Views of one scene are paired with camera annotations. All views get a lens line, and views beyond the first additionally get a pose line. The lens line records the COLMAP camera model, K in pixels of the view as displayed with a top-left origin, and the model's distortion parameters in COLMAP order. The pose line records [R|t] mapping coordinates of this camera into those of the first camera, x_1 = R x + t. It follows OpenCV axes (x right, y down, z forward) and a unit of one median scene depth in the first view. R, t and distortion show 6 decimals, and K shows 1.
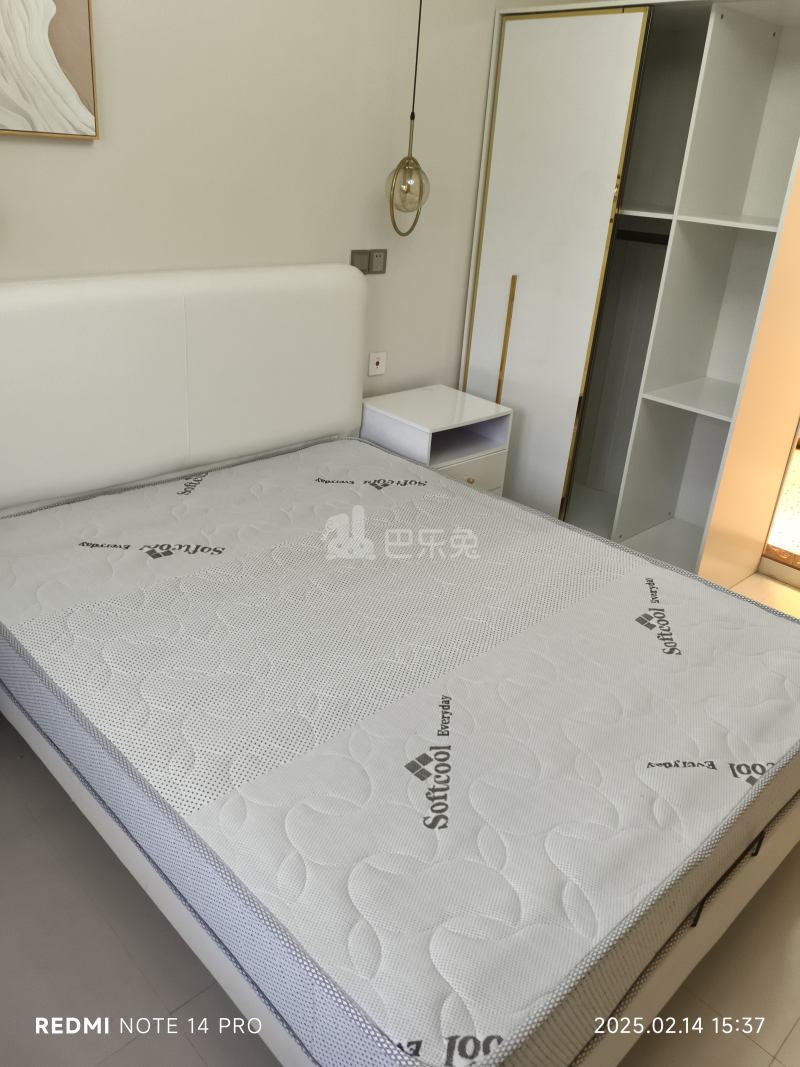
lens RADIAL K [[821.6, 0, 400.9], [0, 821.6, 526.8], [0, 0, 1]] dist [0.050395, -0.077502]
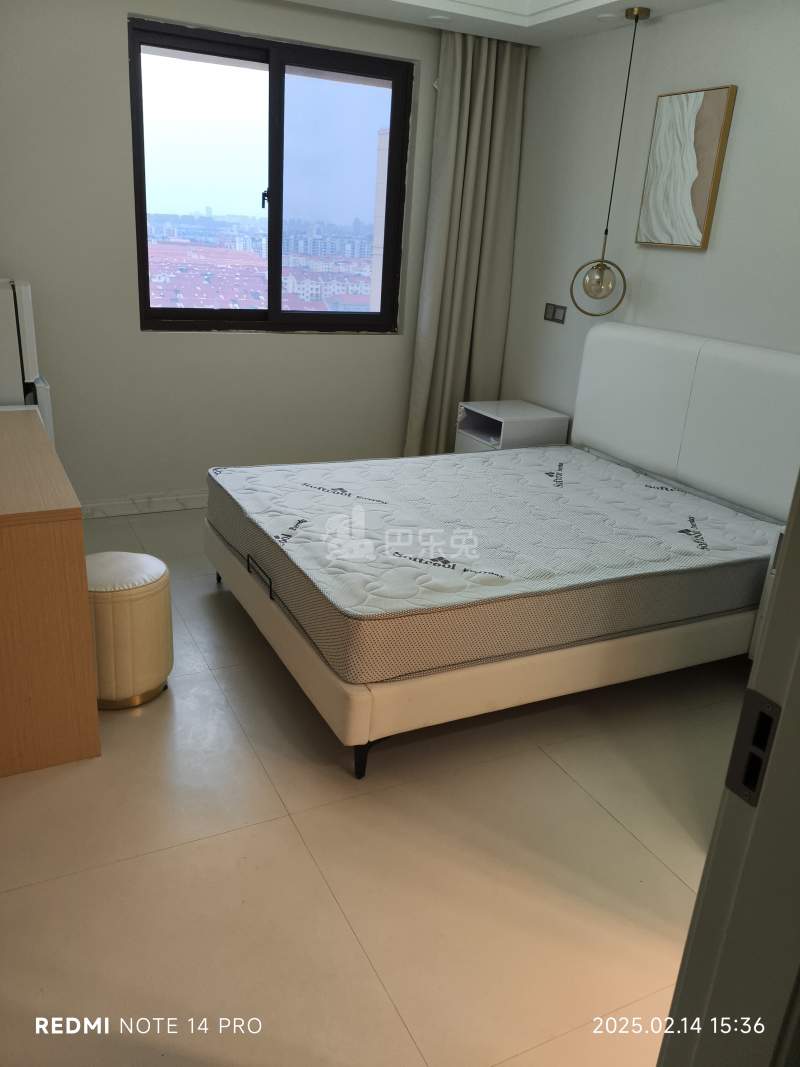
lens RADIAL K [[821.6, 0, 380.2], [0, 821.6, 526.9], [0, 0, 1]] dist [0.050395, -0.077502]
pose [[-0.308752, 0.235768, -0.921459, 1.419018], [-0.476252, 0.800276, 0.364339, -0.335358], [0.823320, 0.551337, -0.134802, 1.024352]]
